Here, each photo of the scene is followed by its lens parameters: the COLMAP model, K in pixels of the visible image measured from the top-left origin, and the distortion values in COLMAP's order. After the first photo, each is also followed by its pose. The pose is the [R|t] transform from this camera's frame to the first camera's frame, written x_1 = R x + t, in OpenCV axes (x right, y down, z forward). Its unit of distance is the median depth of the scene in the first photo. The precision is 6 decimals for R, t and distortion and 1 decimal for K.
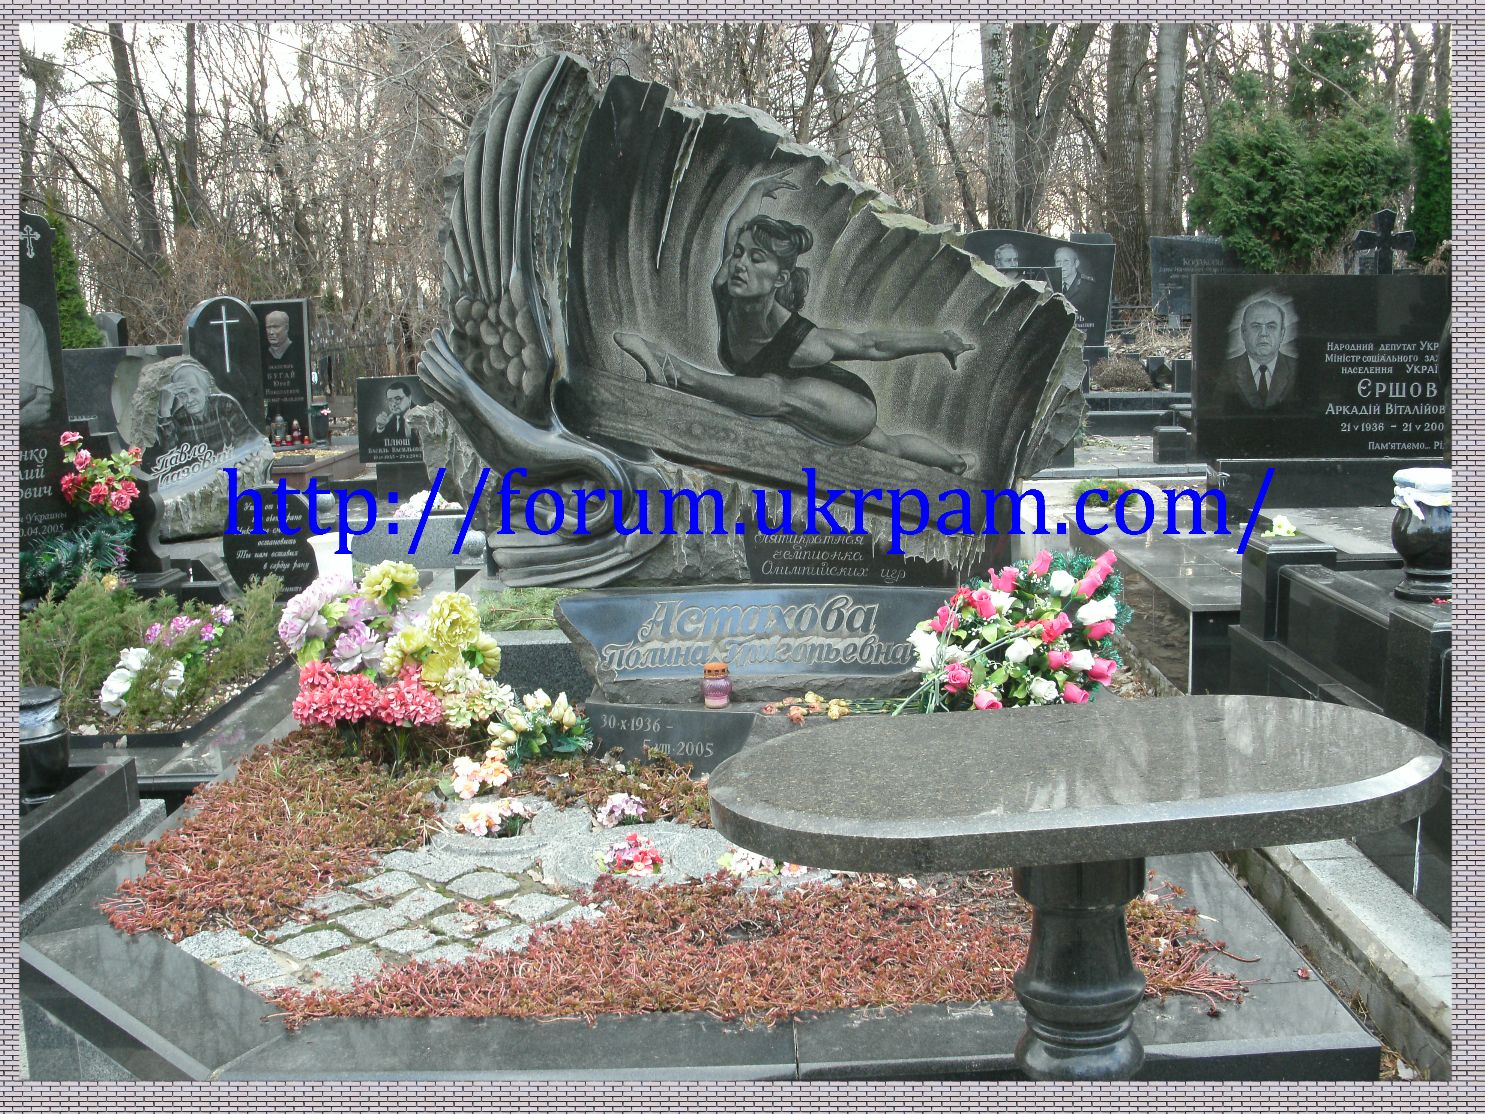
lens RADIAL K [[1608.1, 0, 739.0], [0, 1608.1, 557.4], [0, 0, 1]] dist [-0.182626, 0.000000]
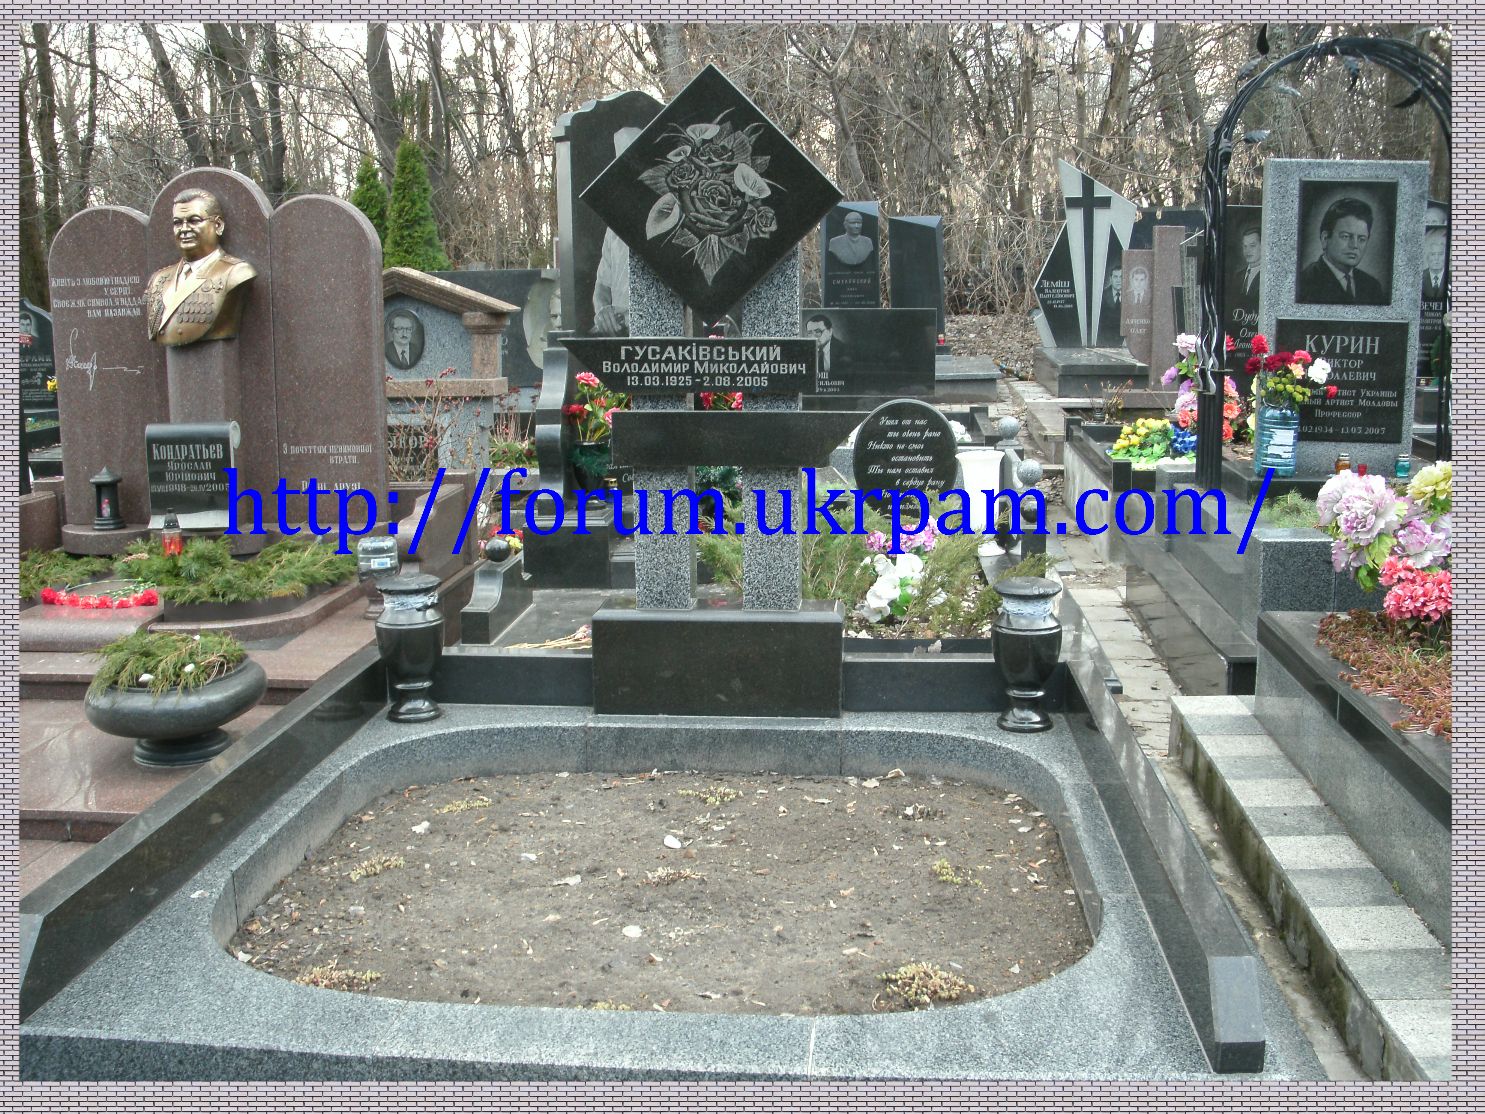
lens RADIAL K [[1608.1, 0, 739.5], [0, 1608.1, 562.2], [0, 0, 1]] dist [-0.182626, 0.000000]
pose [[0.995044, 0.039247, -0.091359, -0.571837], [-0.036622, 0.998872, 0.030236, 0.053686], [0.092443, -0.026740, 0.995359, -0.005803]]
